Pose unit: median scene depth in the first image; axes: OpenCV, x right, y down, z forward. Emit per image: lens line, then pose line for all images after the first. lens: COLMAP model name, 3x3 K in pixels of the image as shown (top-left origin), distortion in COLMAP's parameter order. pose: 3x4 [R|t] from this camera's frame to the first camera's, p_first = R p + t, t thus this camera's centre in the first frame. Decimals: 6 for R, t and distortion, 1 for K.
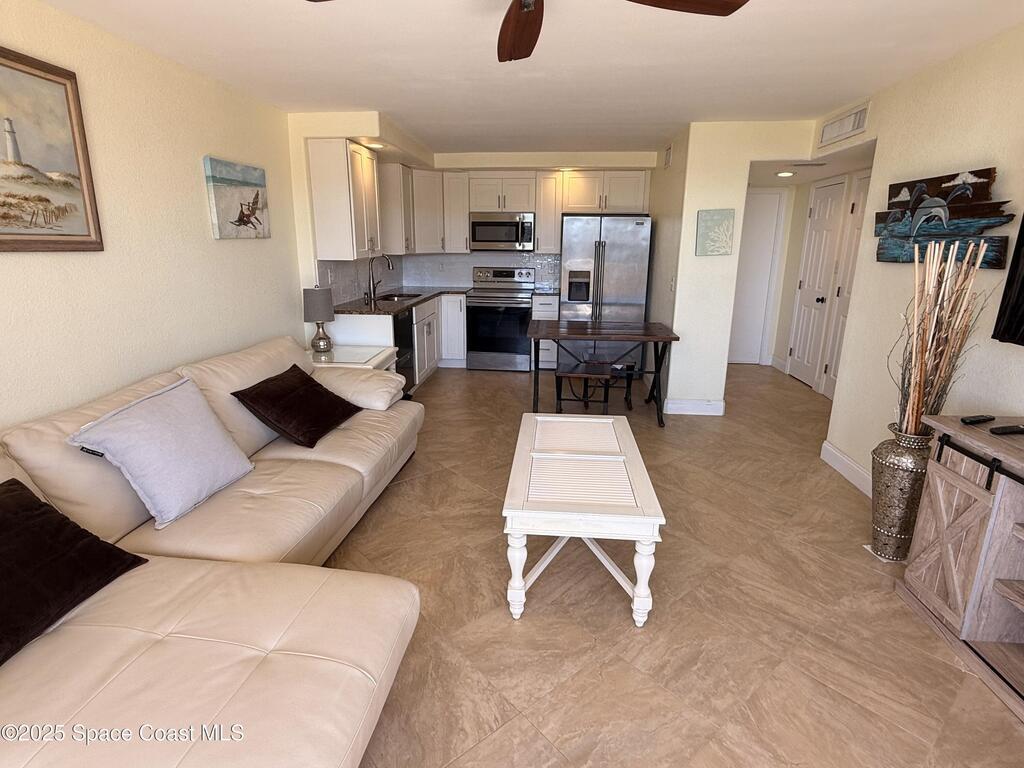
lens RADIAL K [[534.7, 0, 509.5], [0, 534.7, 380.2], [0, 0, 1]] dist [-0.000647, 0.000471]
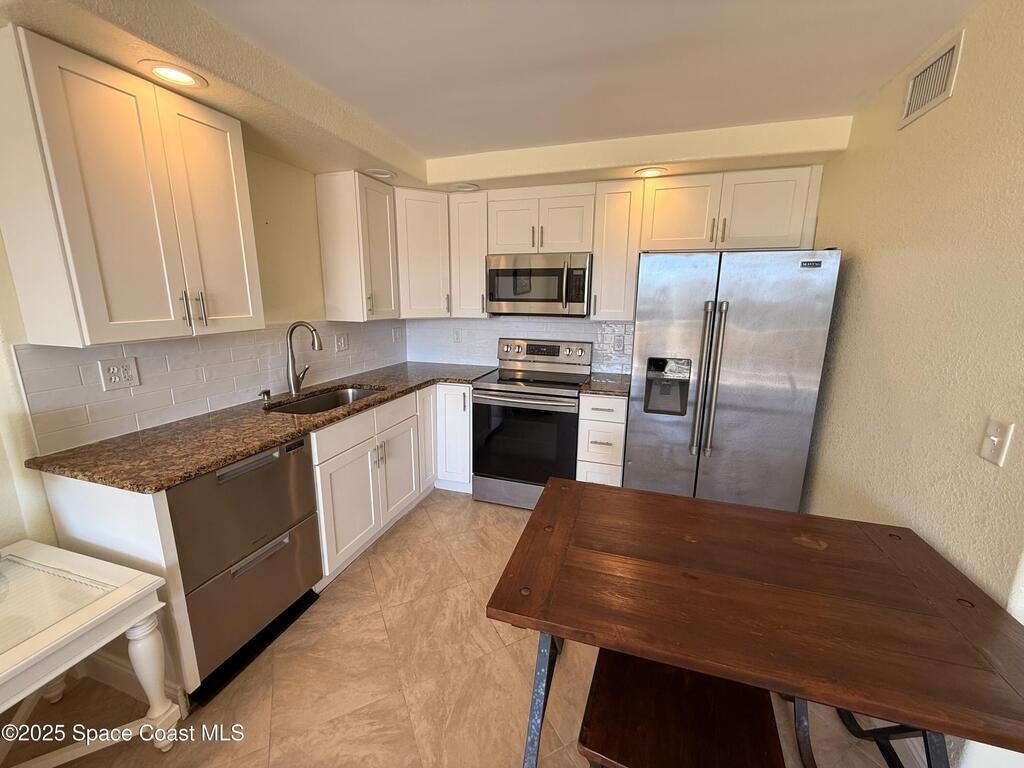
lens RADIAL K [[408.0, 0, 510.1], [0, 408.0, 387.5], [0, 0, 1]] dist [0.000298, -0.000168]
pose [[0.976842, 0.048790, -0.208325, 0.128699], [-0.057396, 0.997721, -0.035463, -0.304052], [0.206120, 0.046598, 0.977417, 1.159306]]
